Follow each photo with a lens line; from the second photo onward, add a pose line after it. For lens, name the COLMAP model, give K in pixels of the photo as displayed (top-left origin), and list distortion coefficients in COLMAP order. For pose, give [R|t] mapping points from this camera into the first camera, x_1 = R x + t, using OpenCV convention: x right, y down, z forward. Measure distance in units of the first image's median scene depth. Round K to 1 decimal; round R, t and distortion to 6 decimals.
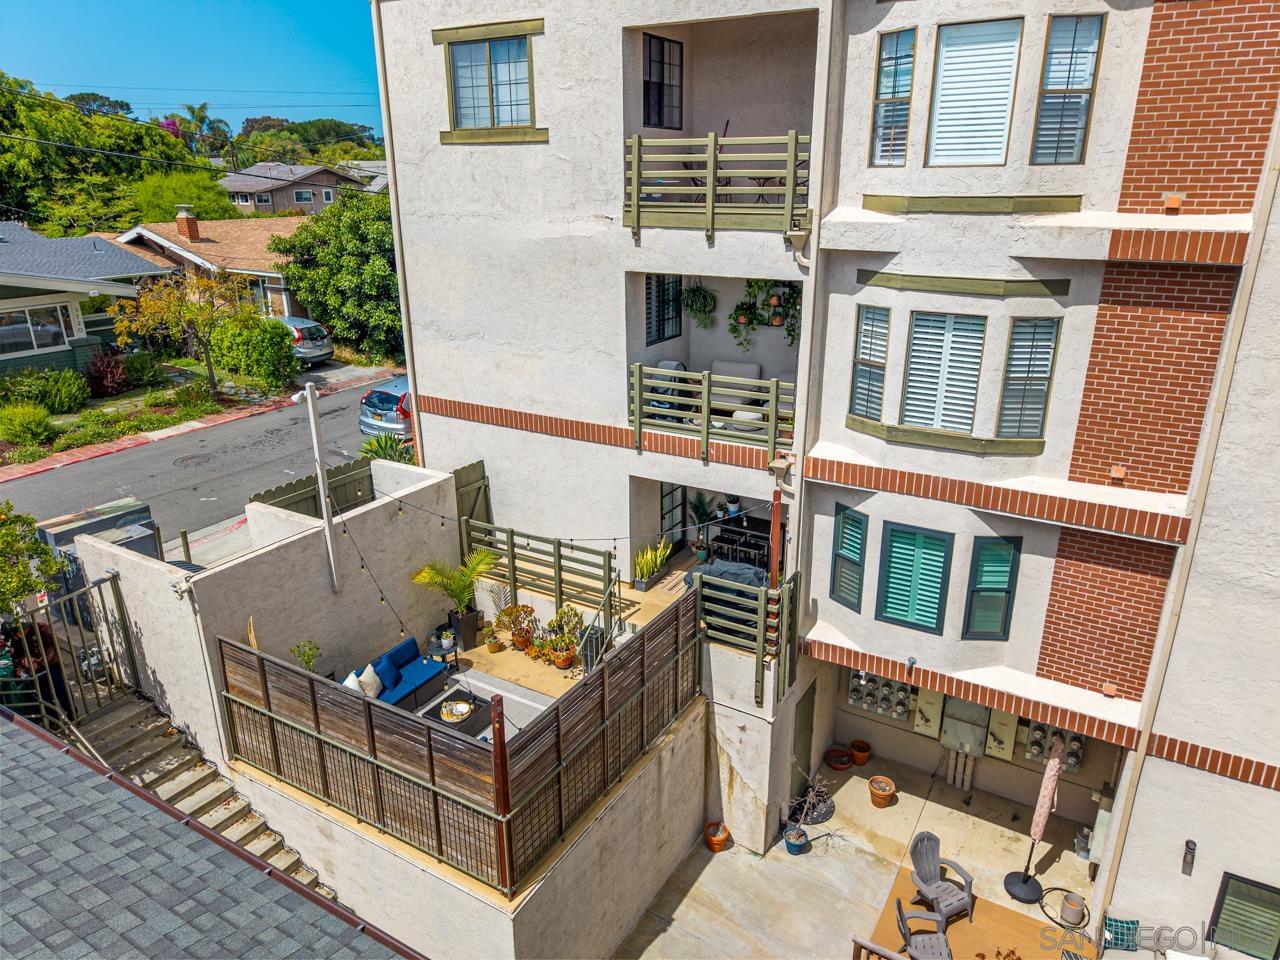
lens RADIAL K [[852.6, 0, 642.8], [0, 852.6, 486.5], [0, 0, 1]] dist [0.028334, -0.027065]
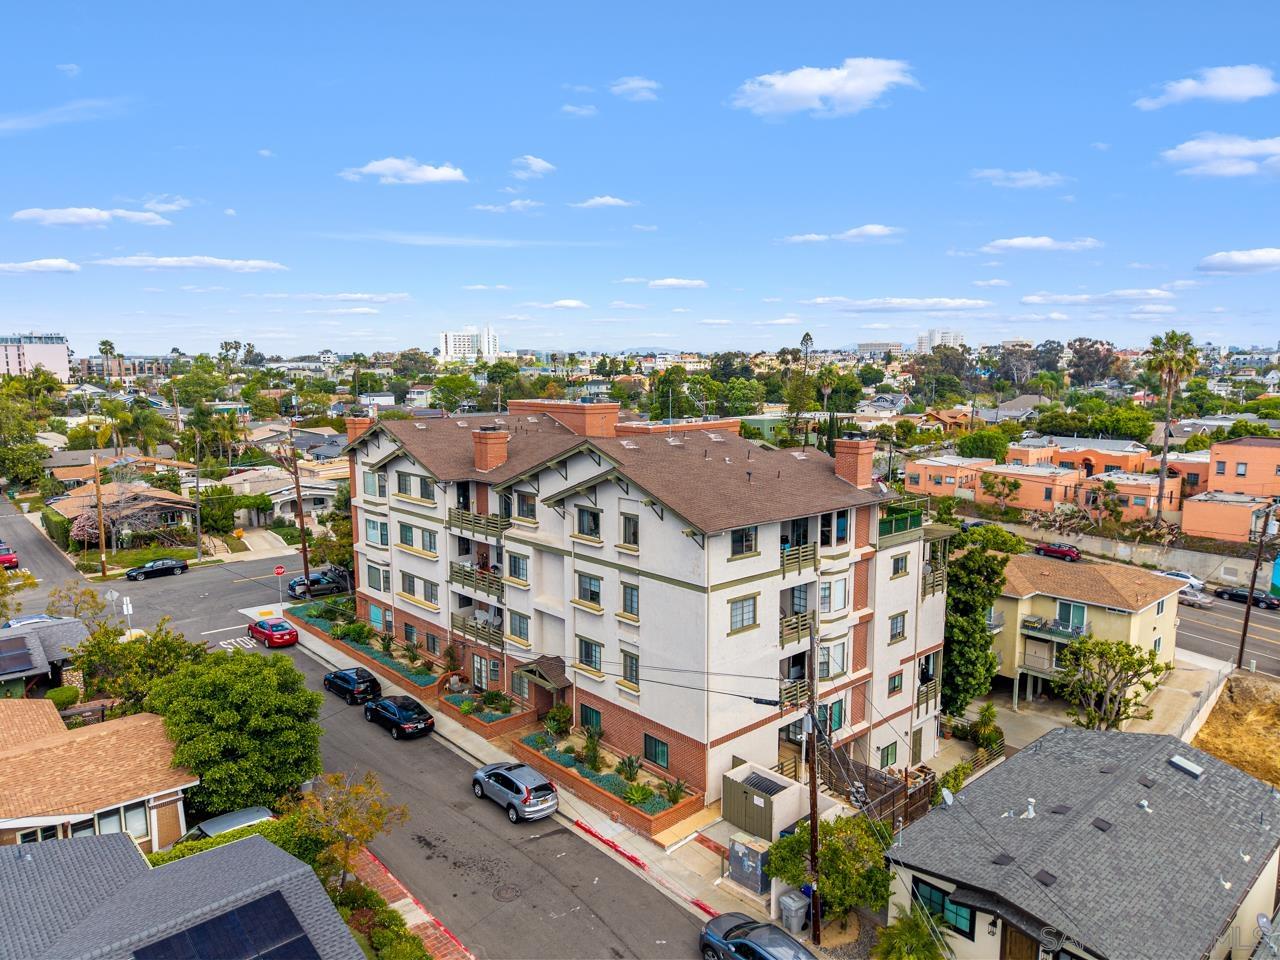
lens RADIAL K [[852.6, 0, 634.9], [0, 852.6, 484.8], [0, 0, 1]] dist [0.028334, -0.027065]
pose [[0.291224, -0.127774, 0.948084, -3.053126], [0.328686, 0.944074, 0.026271, -1.122469], [-0.898418, 0.303971, 0.316934, 0.322712]]
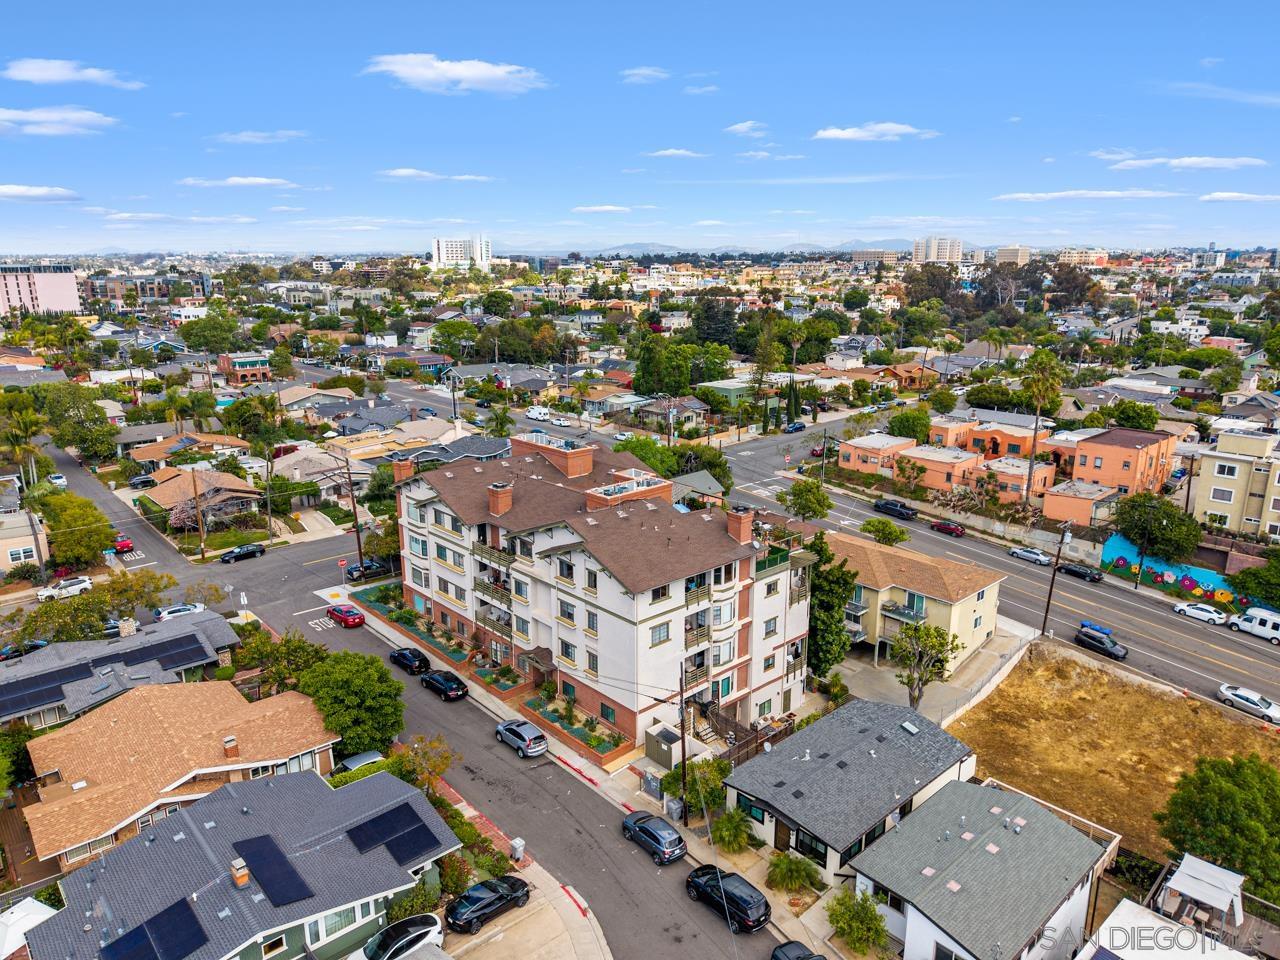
lens RADIAL K [[852.6, 0, 636.5], [0, 852.6, 480.6], [0, 0, 1]] dist [0.028334, -0.027065]
pose [[0.285322, -0.231932, 0.929946, -4.531364], [0.326463, 0.935774, 0.133222, -2.003814], [-0.901118, 0.265582, 0.342714, -0.711340]]
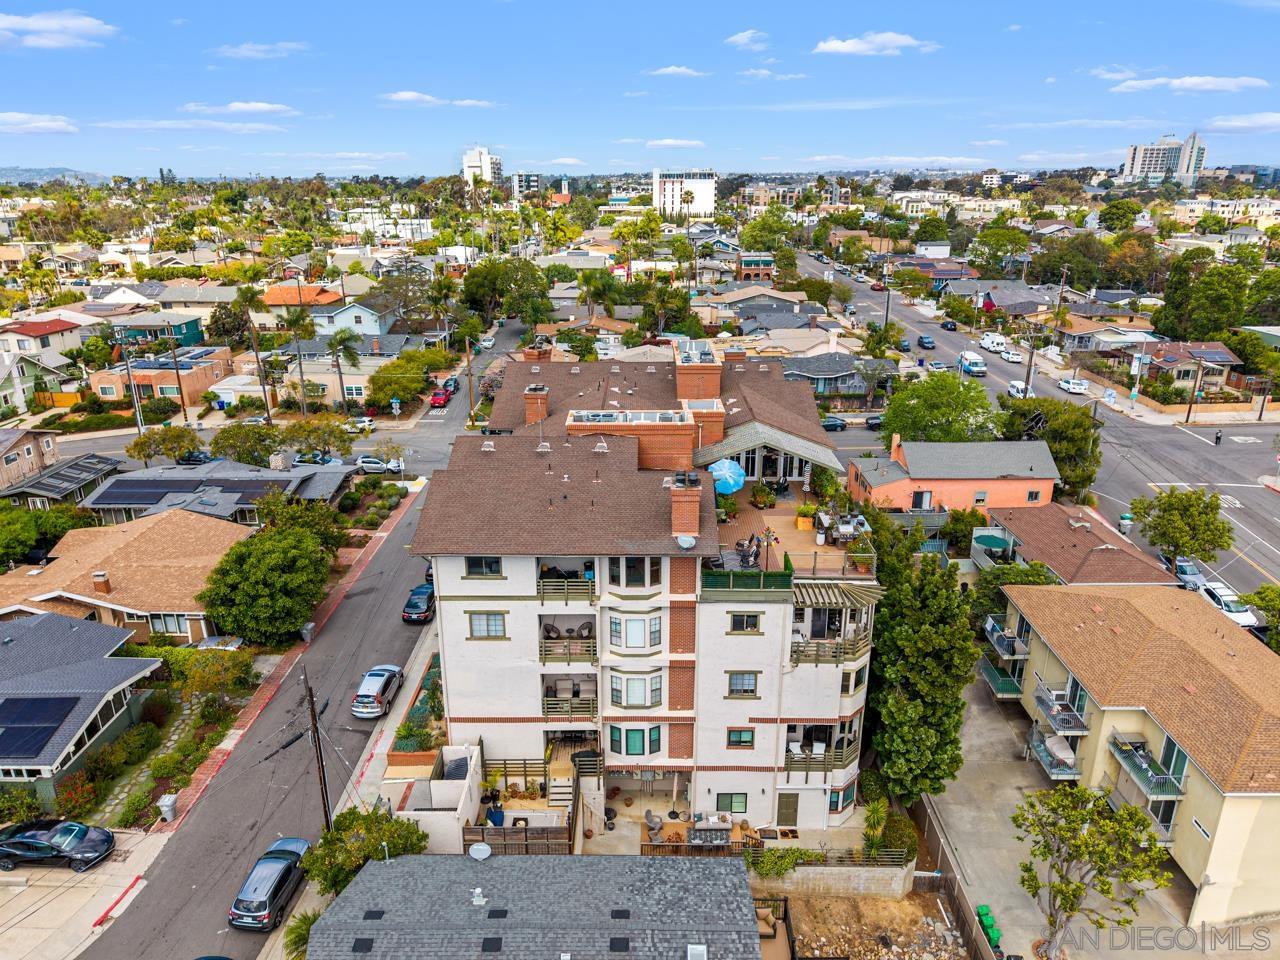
lens RADIAL K [[852.6, 0, 641.6], [0, 852.6, 475.4], [0, 0, 1]] dist [0.028334, -0.027065]
pose [[0.860244, -0.161406, 0.483662, -1.183899], [0.170075, 0.985082, 0.026240, -1.055630], [-0.480682, 0.059686, 0.874861, -2.163795]]
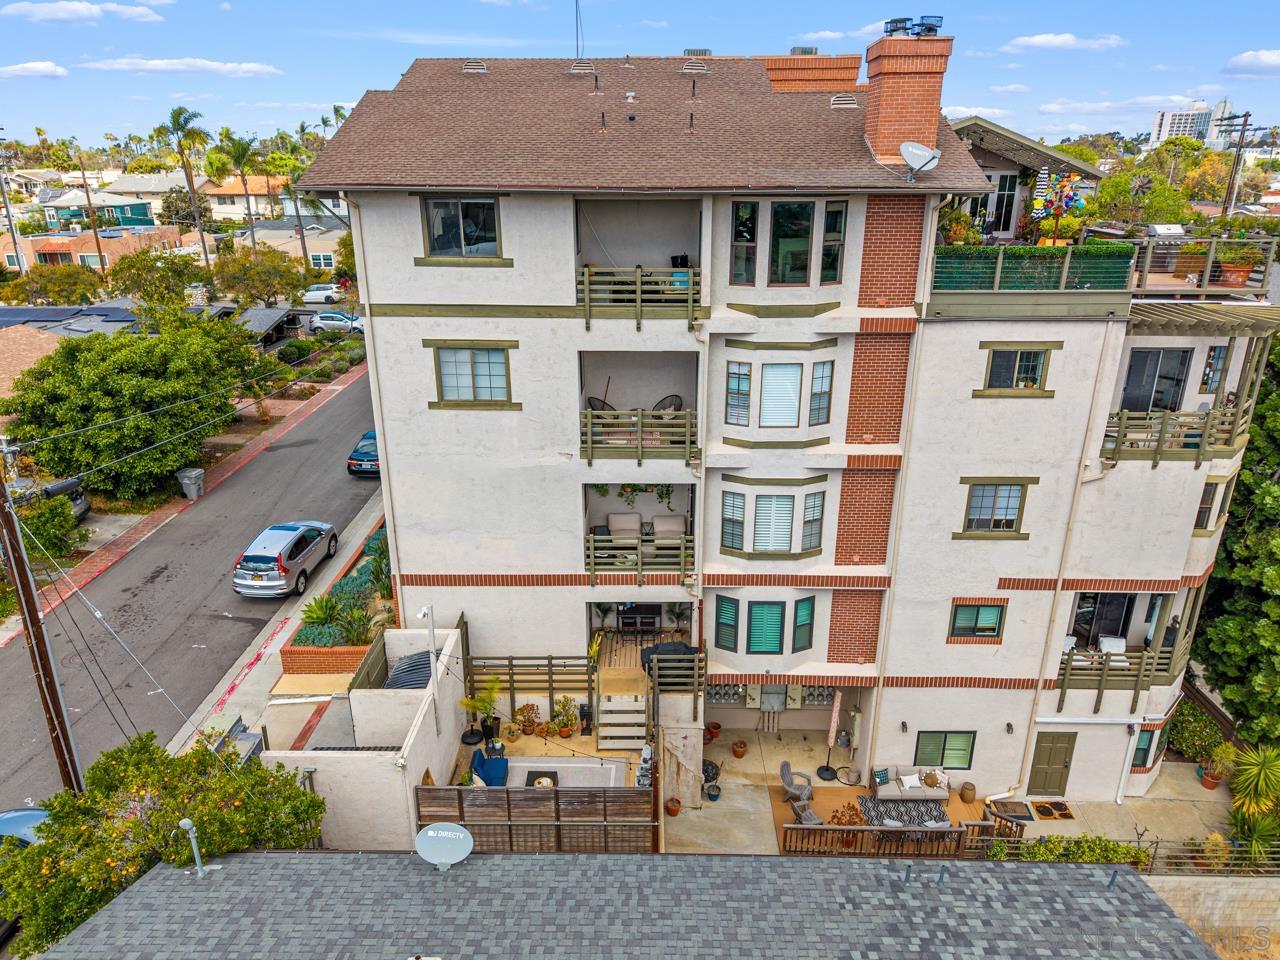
lens RADIAL K [[852.6, 0, 641.5], [0, 852.6, 478.2], [0, 0, 1]] dist [0.028334, -0.027065]
pose [[0.864162, -0.169344, 0.473863, -0.704531], [0.167124, 0.984807, 0.047163, -0.329708], [-0.474651, 0.038438, 0.879335, -0.480568]]
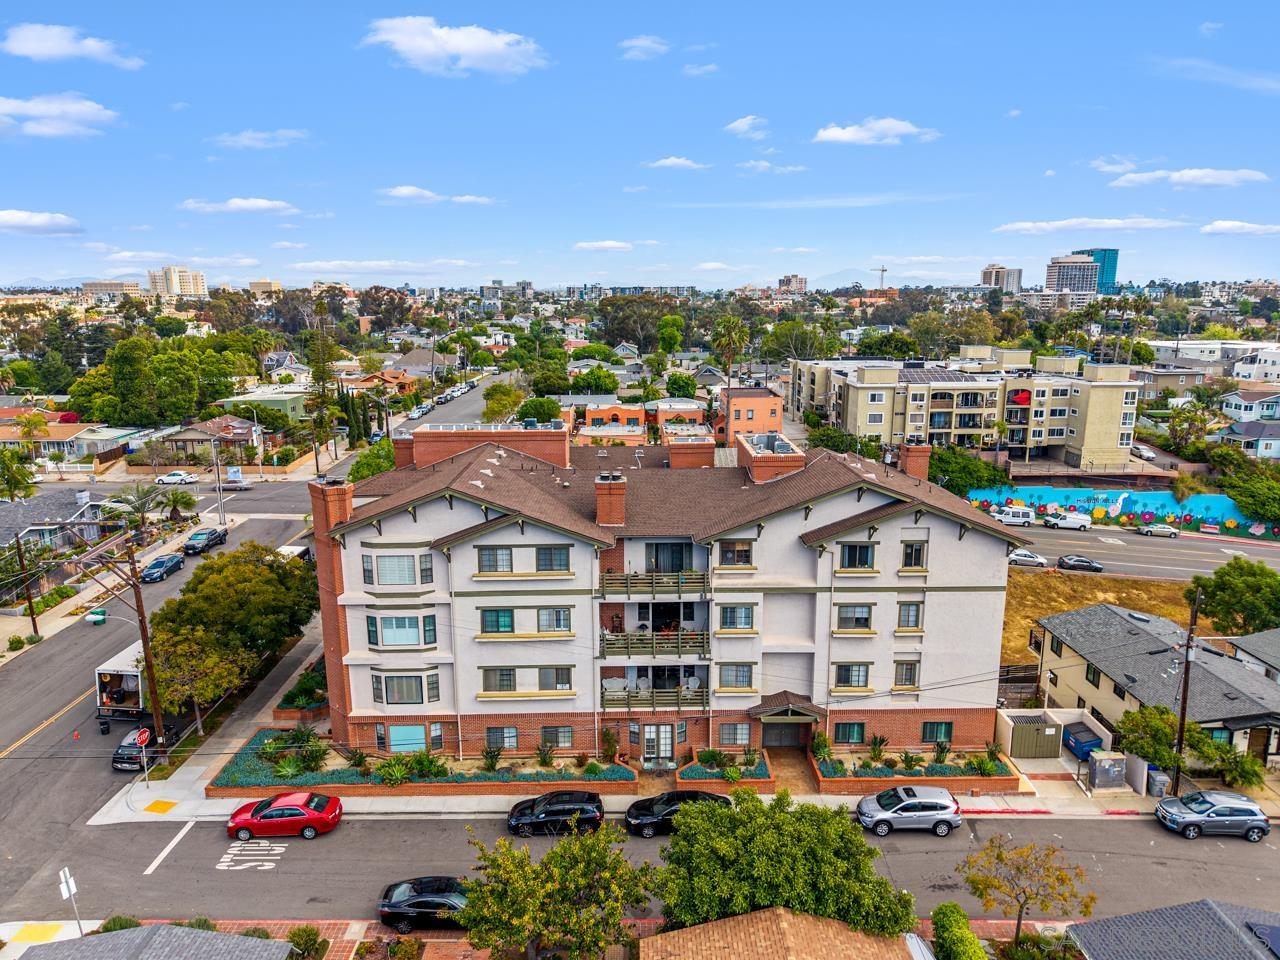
lens RADIAL K [[852.6, 0, 637.5], [0, 852.6, 489.8], [0, 0, 1]] dist [0.028334, -0.027065]
pose [[-0.524682, -0.175859, 0.832936, -2.417861], [0.300236, 0.877334, 0.374357, -2.761667], [-0.796598, 0.446495, -0.407522, 3.559952]]
